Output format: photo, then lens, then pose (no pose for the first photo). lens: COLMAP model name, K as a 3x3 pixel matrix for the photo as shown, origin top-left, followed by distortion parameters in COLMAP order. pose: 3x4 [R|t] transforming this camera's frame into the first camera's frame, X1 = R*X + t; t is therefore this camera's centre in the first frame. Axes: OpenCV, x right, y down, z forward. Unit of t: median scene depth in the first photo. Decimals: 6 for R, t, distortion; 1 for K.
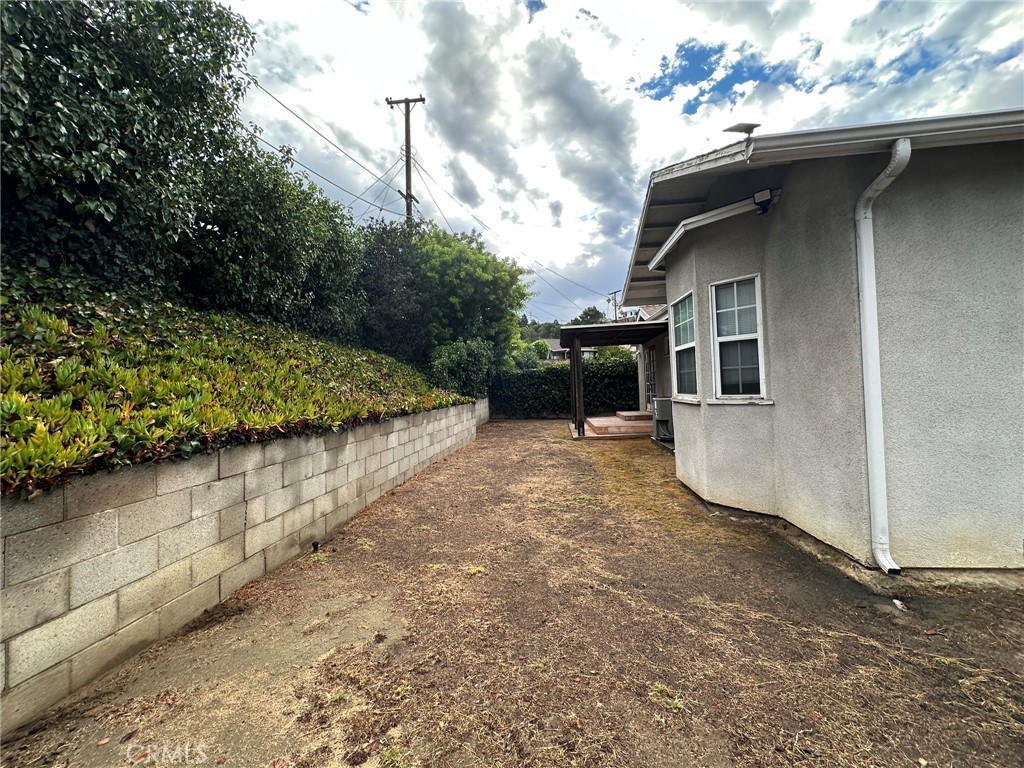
lens RADIAL K [[409.3, 0, 510.2], [0, 409.3, 384.9], [0, 0, 1]] dist [-0.005908, 0.001364]
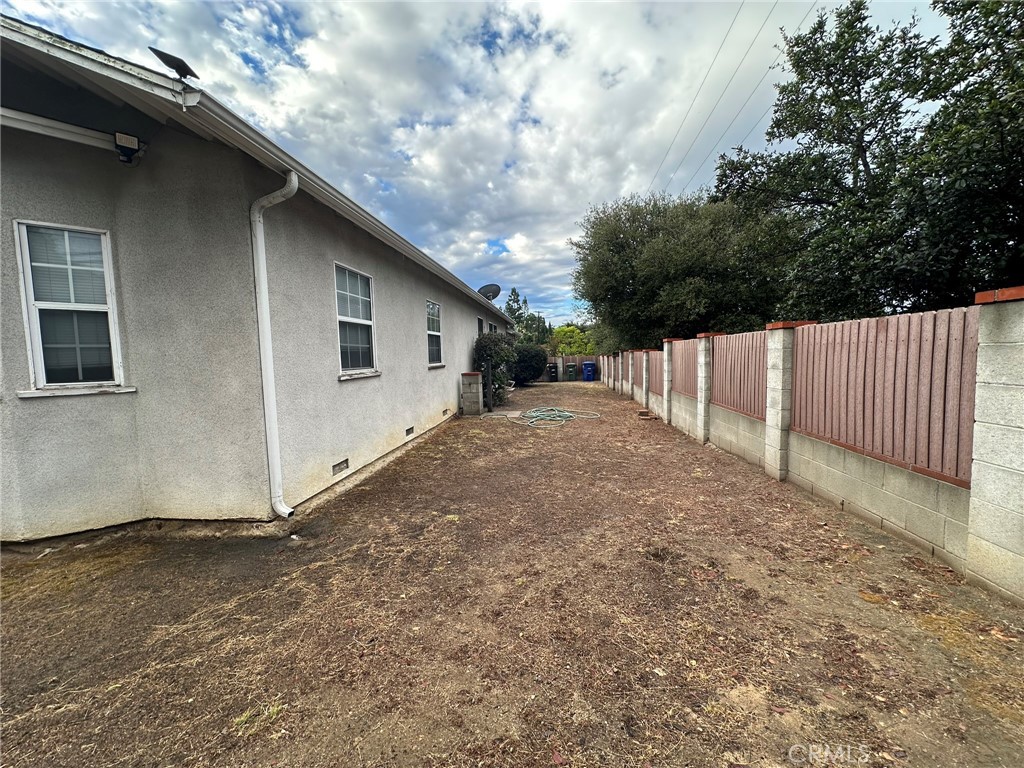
lens RADIAL K [[409.3, 0, 510.0], [0, 409.3, 385.7], [0, 0, 1]] dist [-0.005908, 0.001364]
pose [[-0.000862, -0.032381, 0.999475, -0.228210], [0.017813, 0.999317, 0.032392, 0.022733], [-0.999841, 0.017832, -0.000285, 0.228417]]
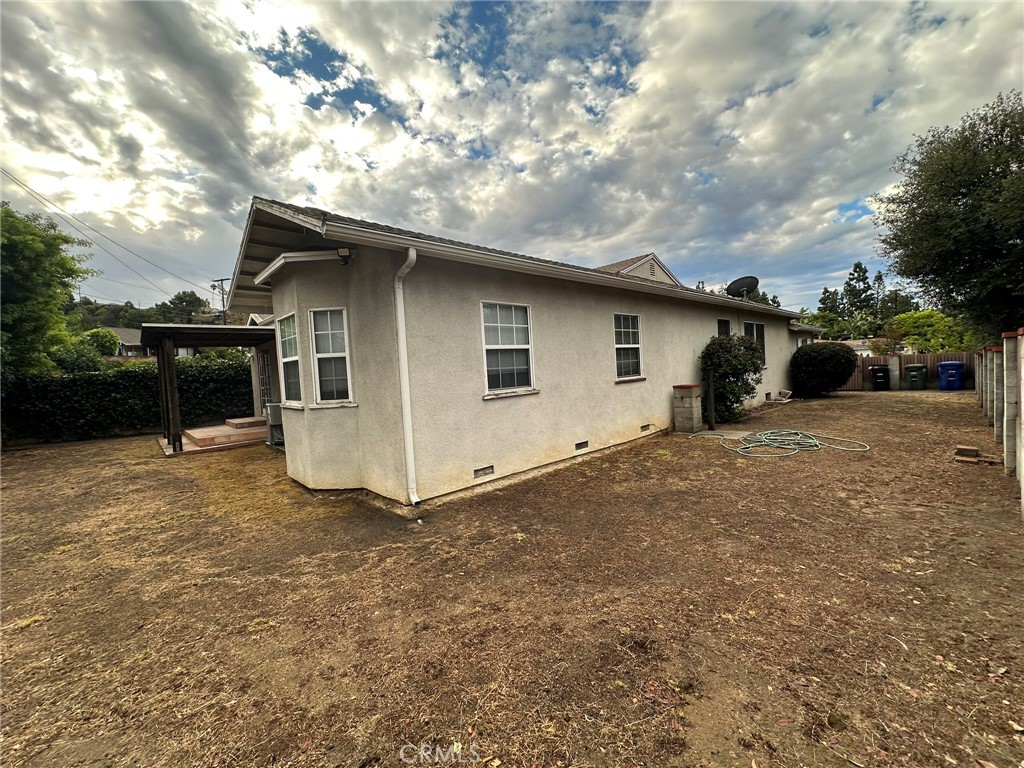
lens RADIAL K [[409.3, 0, 511.1], [0, 409.3, 384.9], [0, 0, 1]] dist [-0.005908, 0.001364]
pose [[0.651543, -0.023019, 0.758262, -0.052571], [0.022949, 0.999680, 0.010629, -0.027363], [-0.758264, 0.010475, 0.651863, -0.288818]]
